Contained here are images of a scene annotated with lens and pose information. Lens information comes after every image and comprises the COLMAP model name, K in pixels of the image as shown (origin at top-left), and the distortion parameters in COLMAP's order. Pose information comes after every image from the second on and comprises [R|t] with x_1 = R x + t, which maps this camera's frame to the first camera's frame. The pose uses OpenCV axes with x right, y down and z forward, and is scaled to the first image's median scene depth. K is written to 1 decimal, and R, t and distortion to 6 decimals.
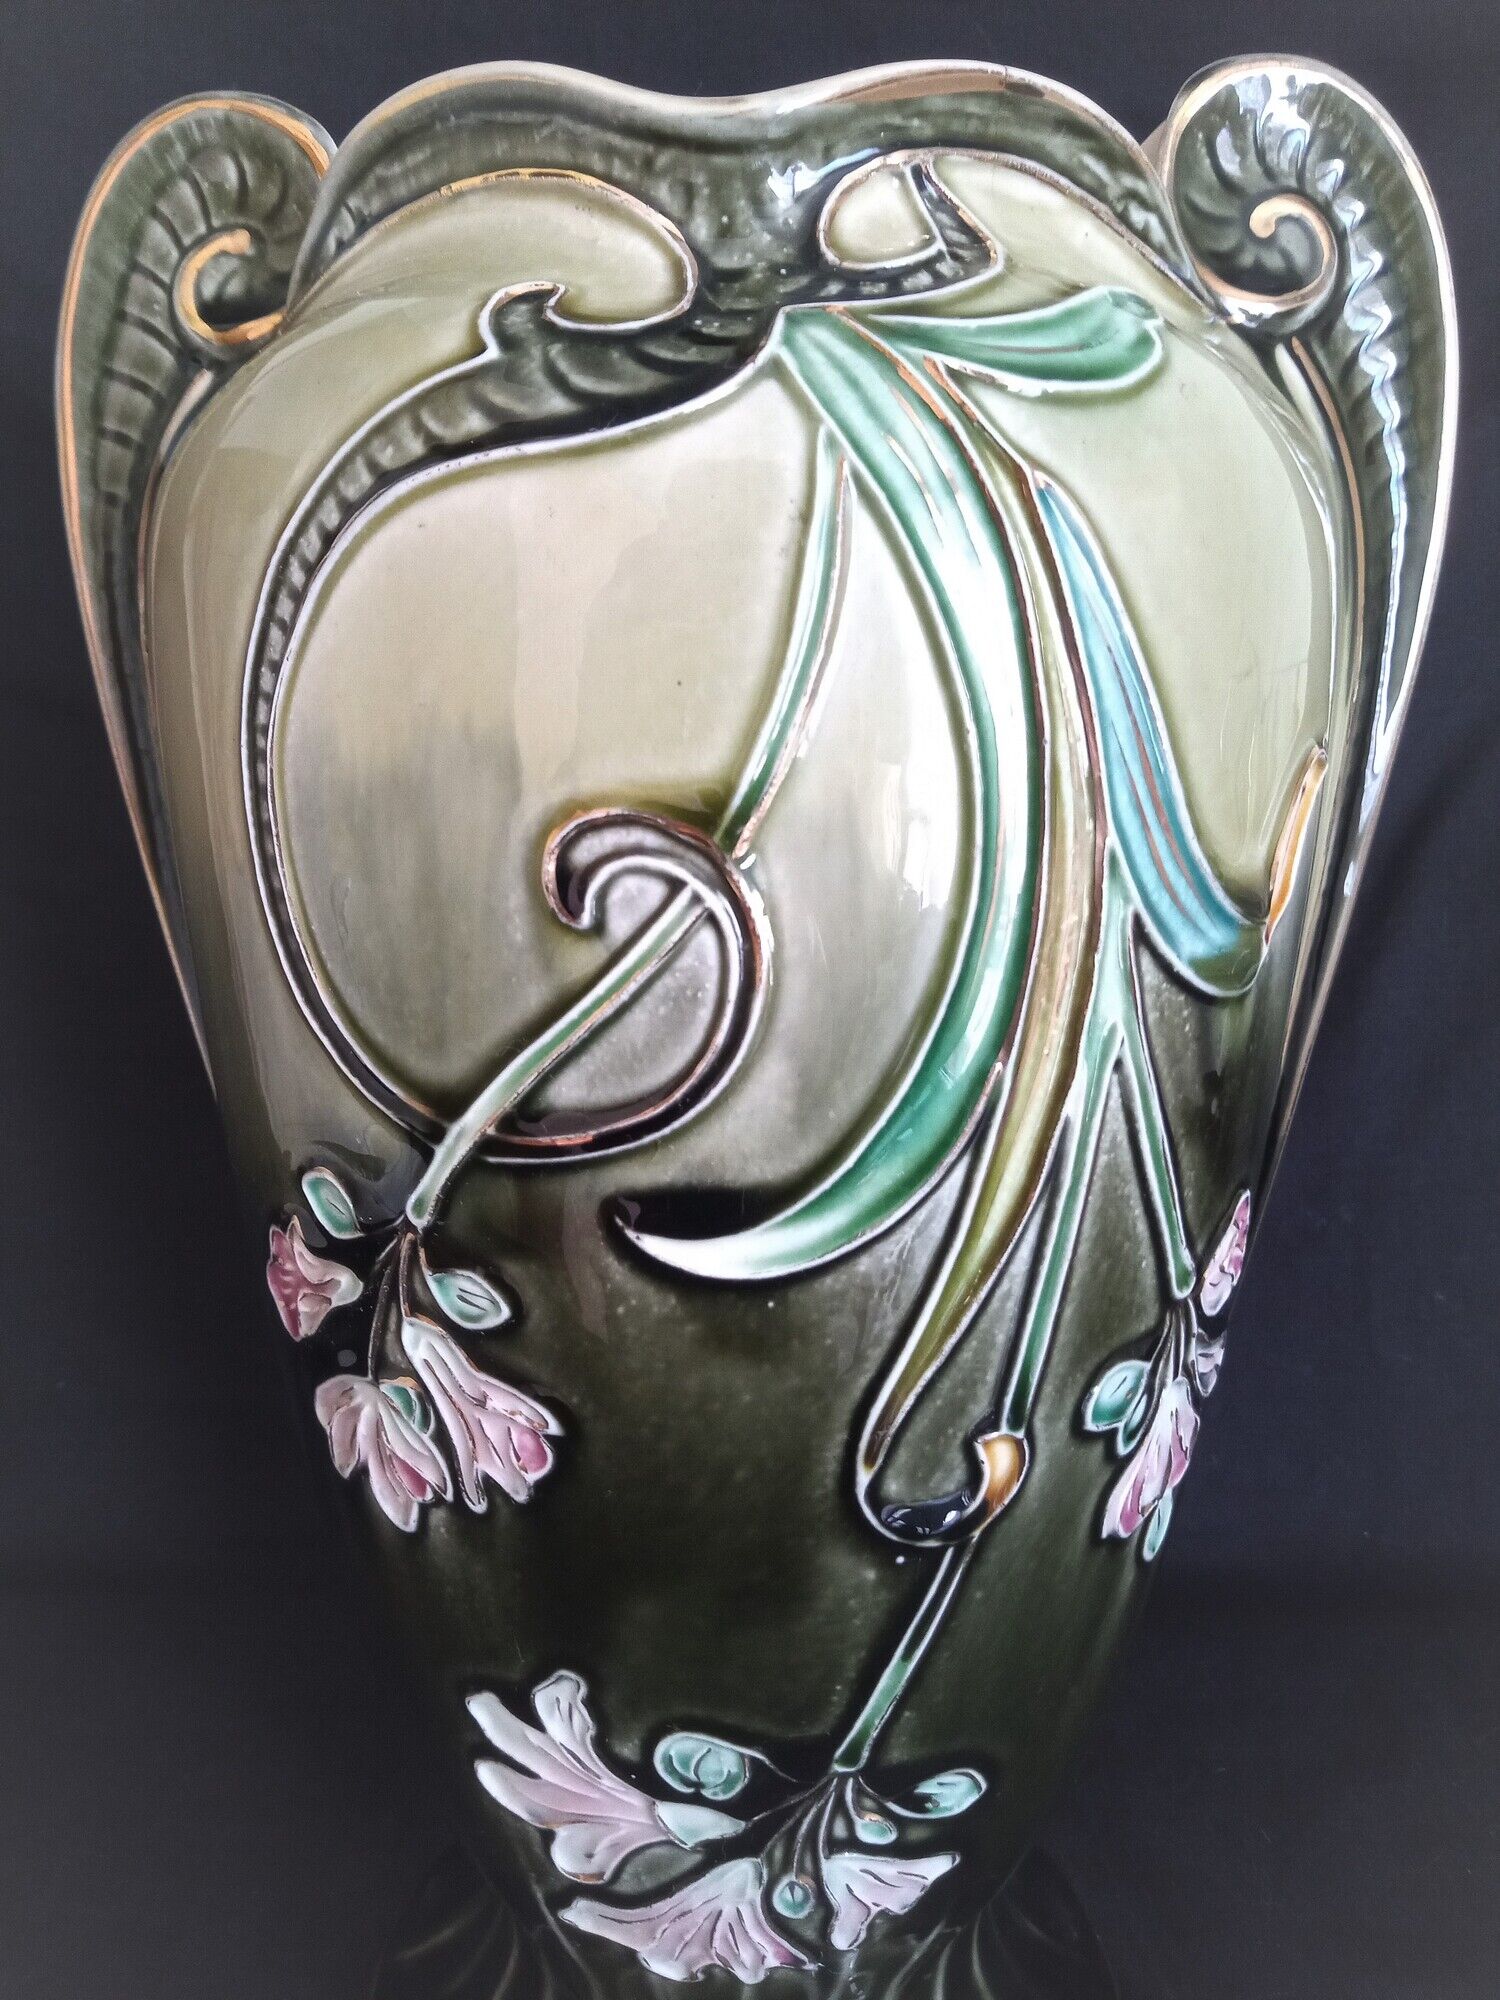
lens RADIAL K [[1409.1, 0, 731.8], [0, 1409.1, 996.4], [0, 0, 1]] dist [0.017686, -0.053163]
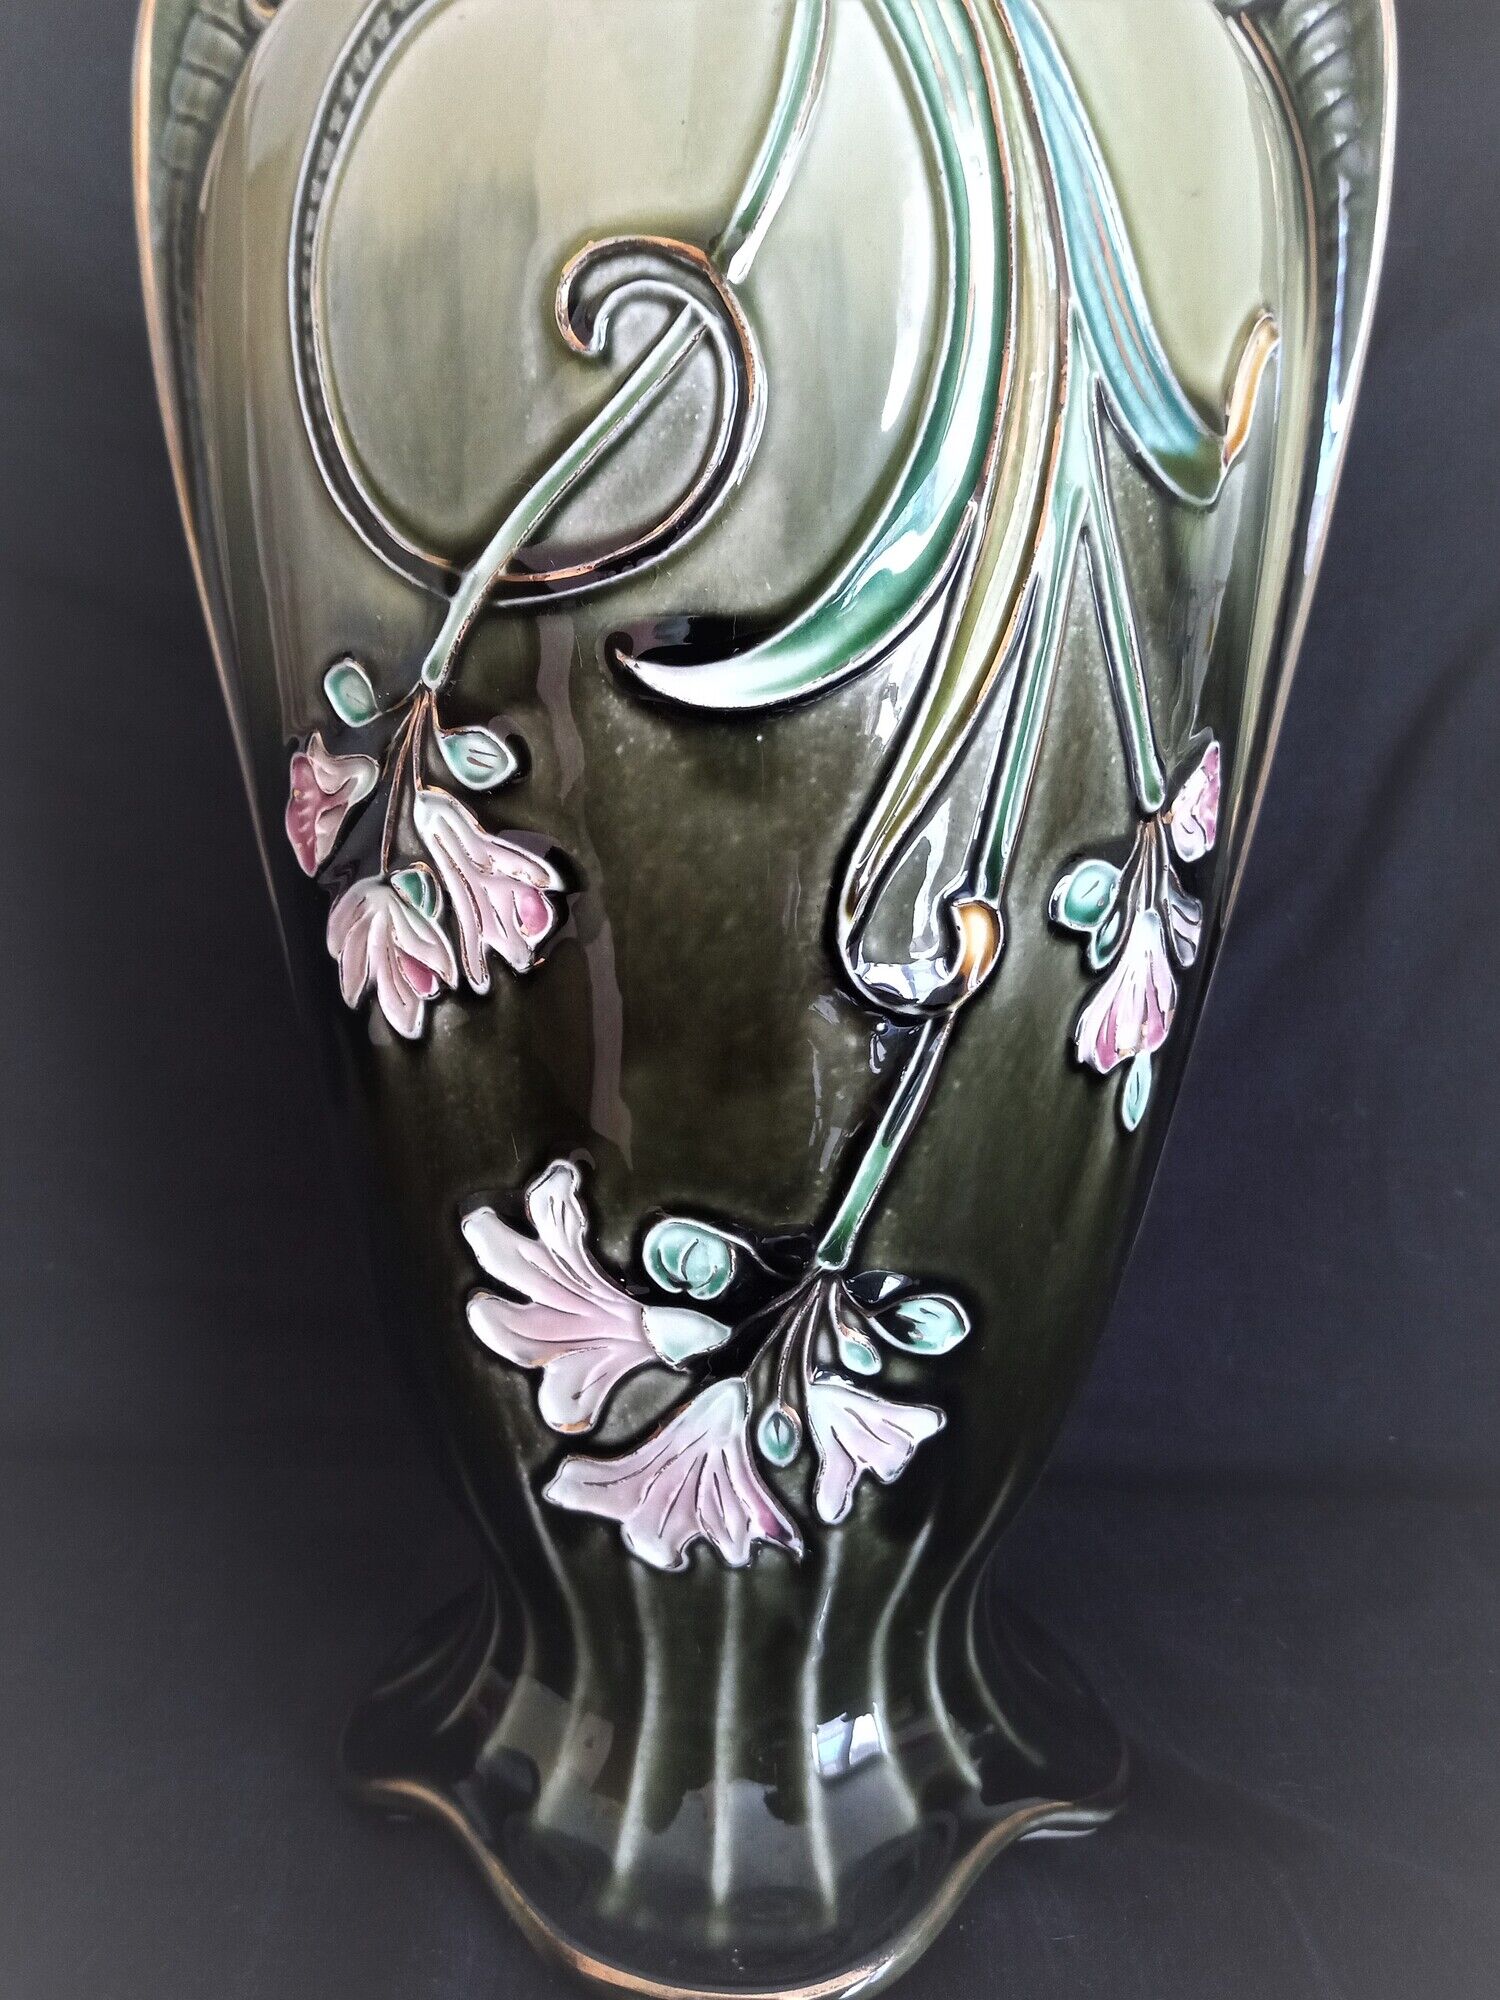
lens RADIAL K [[1409.1, 0, 707.8], [0, 1409.1, 982.8], [0, 0, 1]] dist [0.017686, -0.053163]
pose [[0.999673, 0.012164, -0.022513, 0.013836], [-0.014112, 0.995975, -0.088508, 0.460869], [0.021346, 0.088797, 0.995821, -0.044832]]
